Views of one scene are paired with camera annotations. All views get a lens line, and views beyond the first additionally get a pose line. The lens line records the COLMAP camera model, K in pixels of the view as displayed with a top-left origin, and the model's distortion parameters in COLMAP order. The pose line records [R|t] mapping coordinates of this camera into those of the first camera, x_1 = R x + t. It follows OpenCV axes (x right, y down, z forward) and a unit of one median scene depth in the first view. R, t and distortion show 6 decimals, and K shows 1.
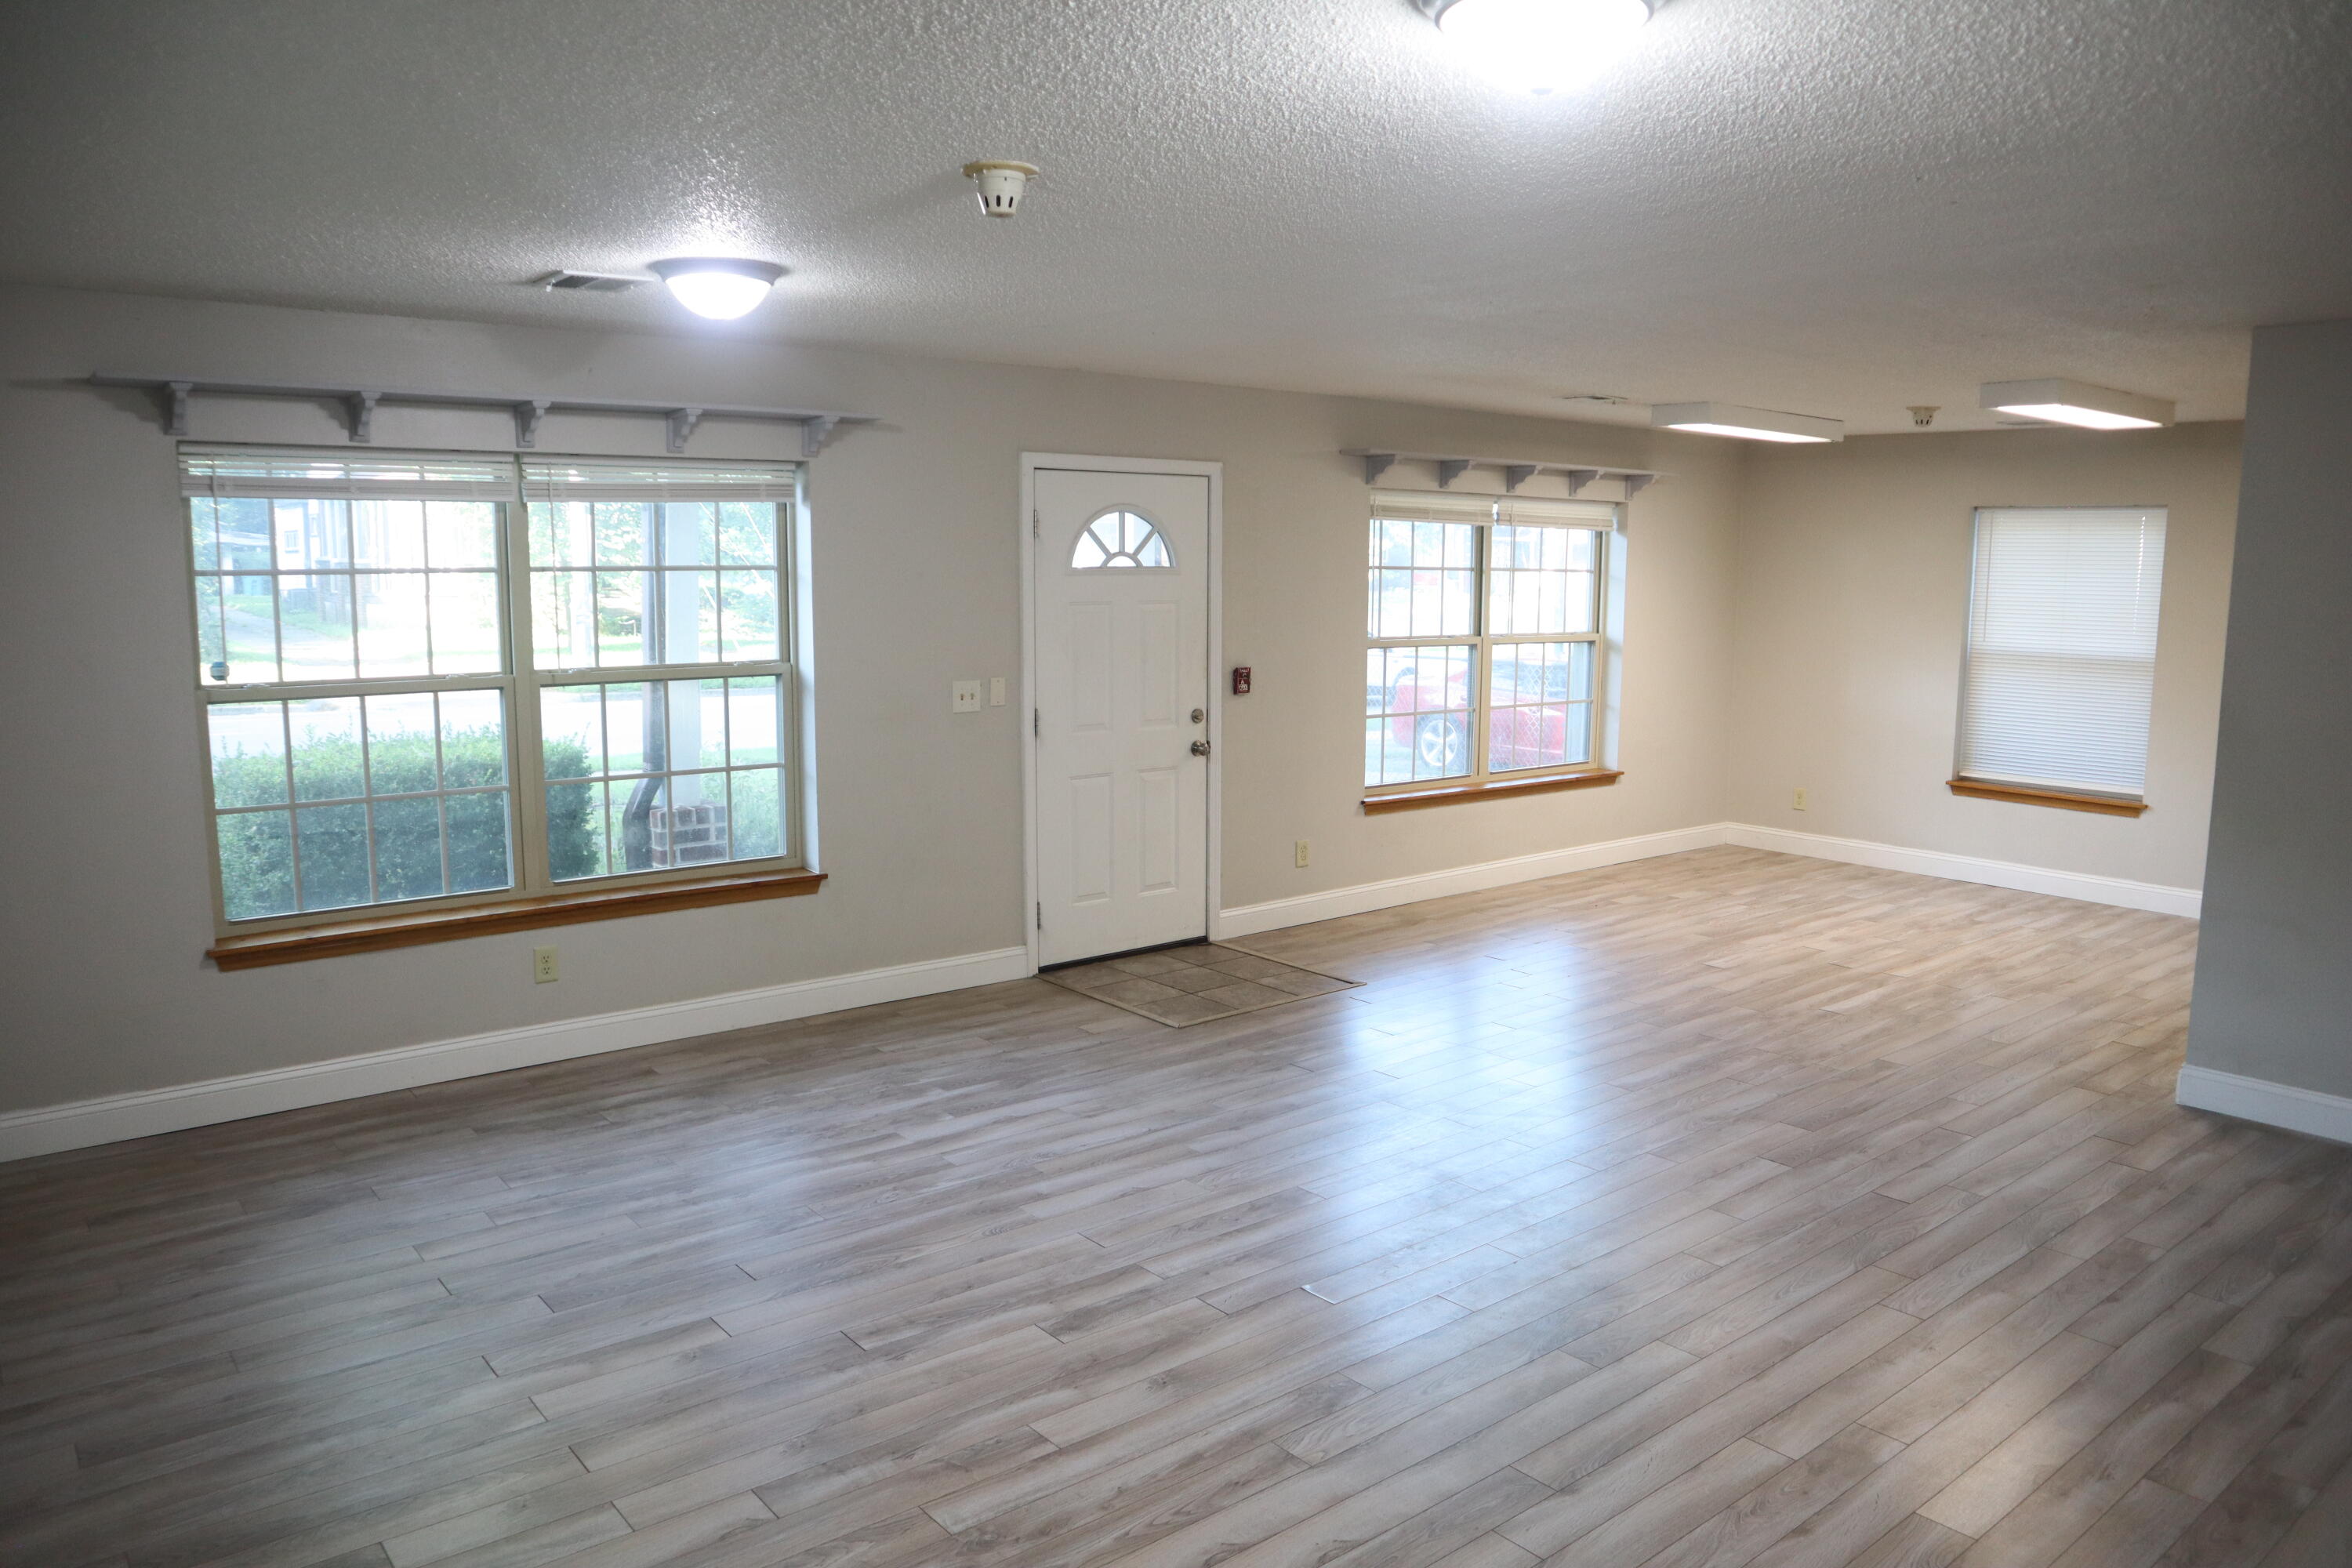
lens RADIAL K [[1633.1, 0, 1169.5], [0, 1633.1, 799.3], [0, 0, 1]] dist [-0.136143, 0.109488]
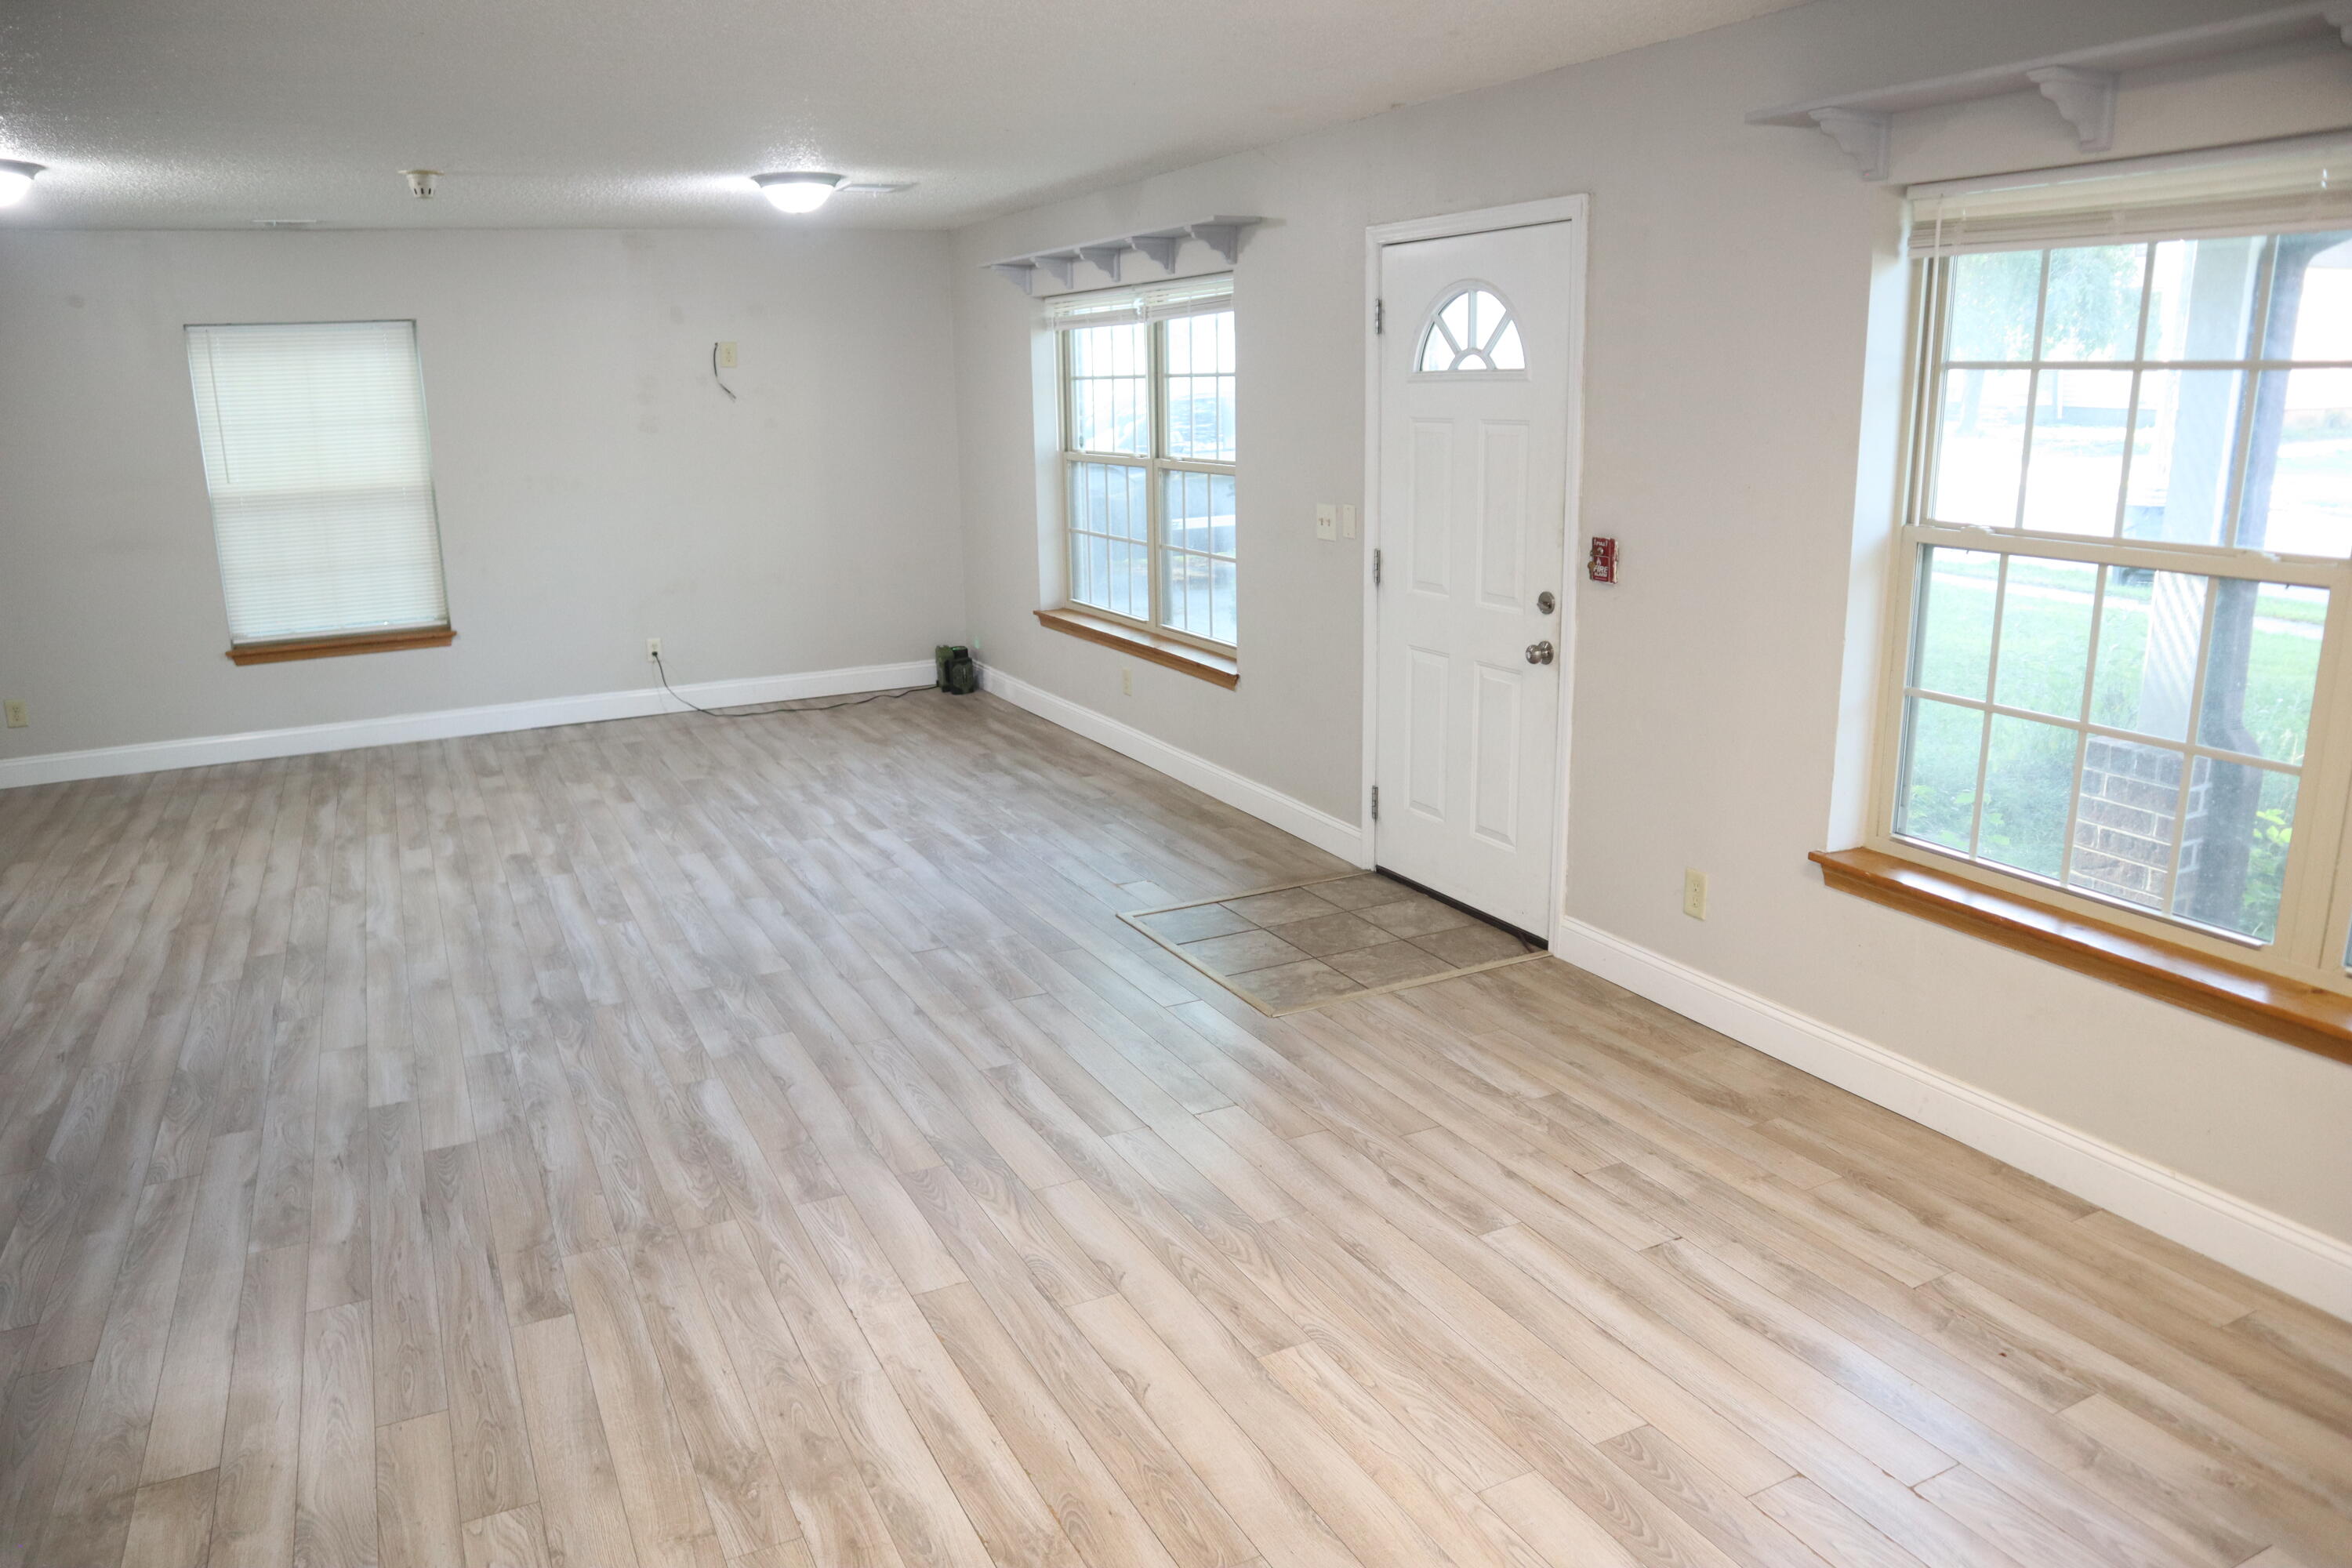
lens RADIAL K [[1633.1, 0, 1169.5], [0, 1633.1, 799.3], [0, 0, 1]] dist [-0.136143, 0.109488]
pose [[-0.225287, 0.245551, -0.942842, 0.877070], [-0.121715, 0.953045, 0.277291, -0.177534], [0.966660, 0.177228, -0.184821, 1.285008]]
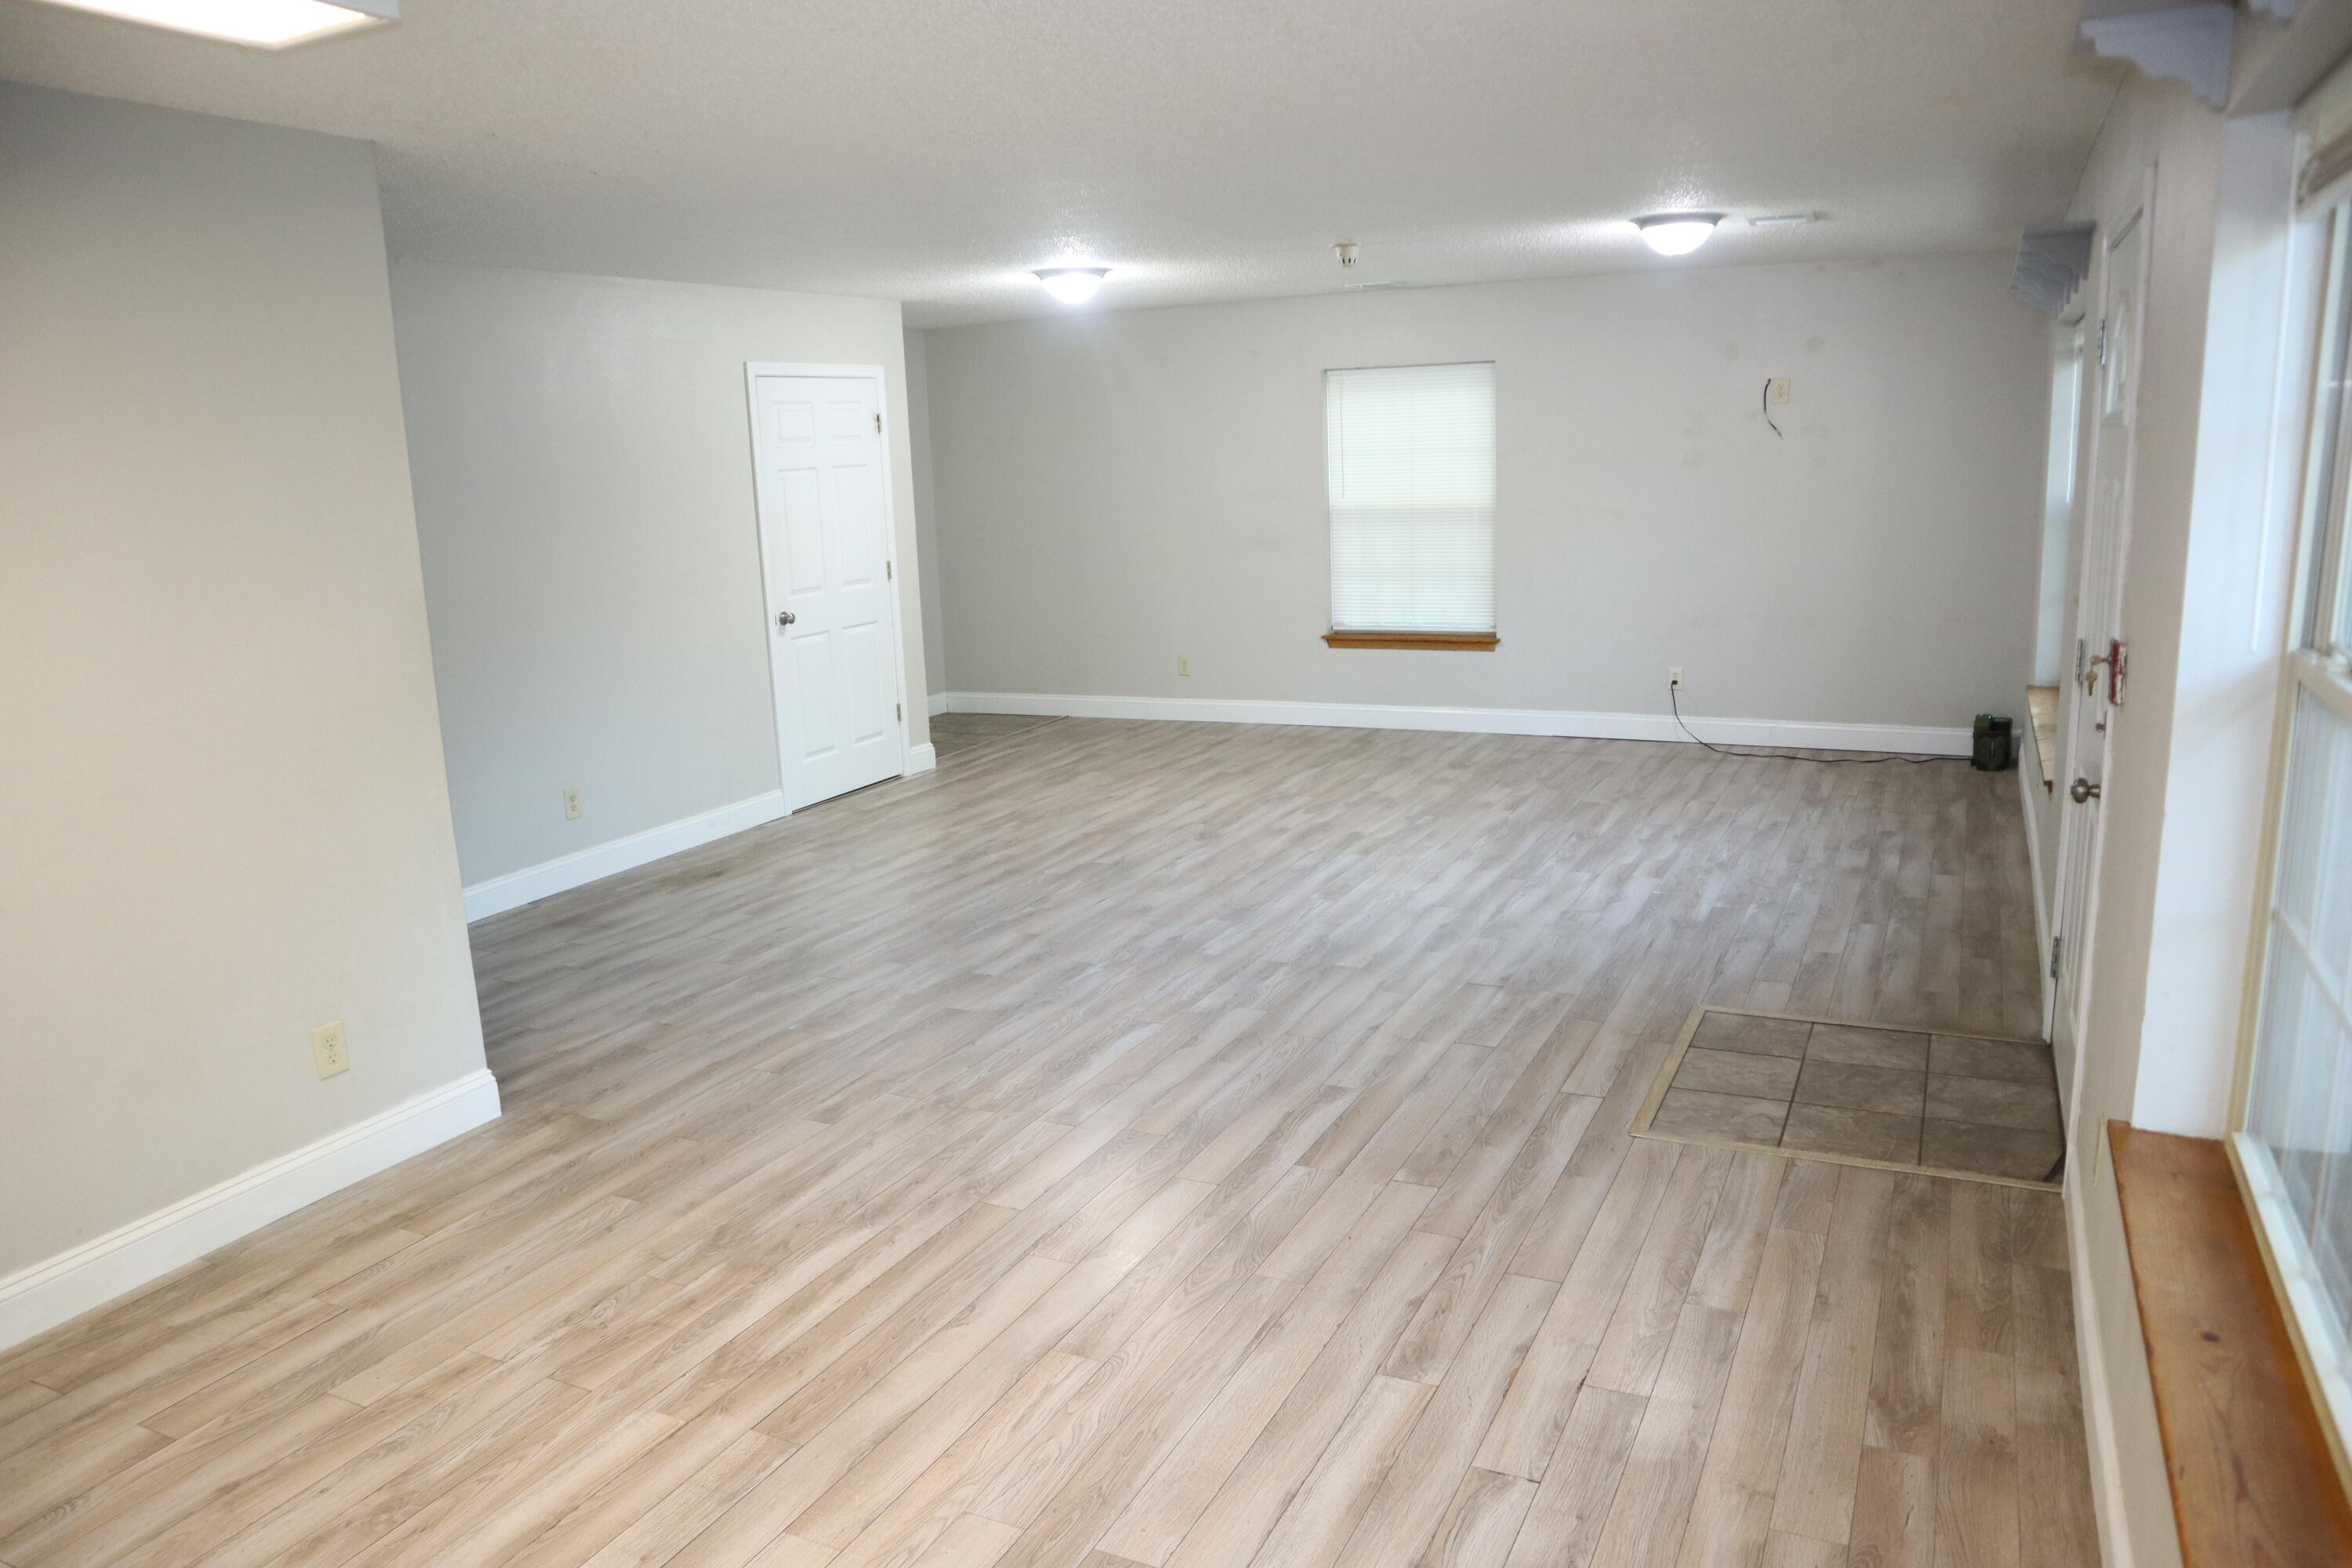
lens RADIAL K [[1633.1, 0, 1169.5], [0, 1633.1, 799.3], [0, 0, 1]] dist [-0.136143, 0.109488]
pose [[-0.910463, 0.116810, -0.396753, 0.590544], [-0.025934, 0.941277, 0.336638, -0.232900], [0.412777, 0.316786, -0.853969, 1.676300]]
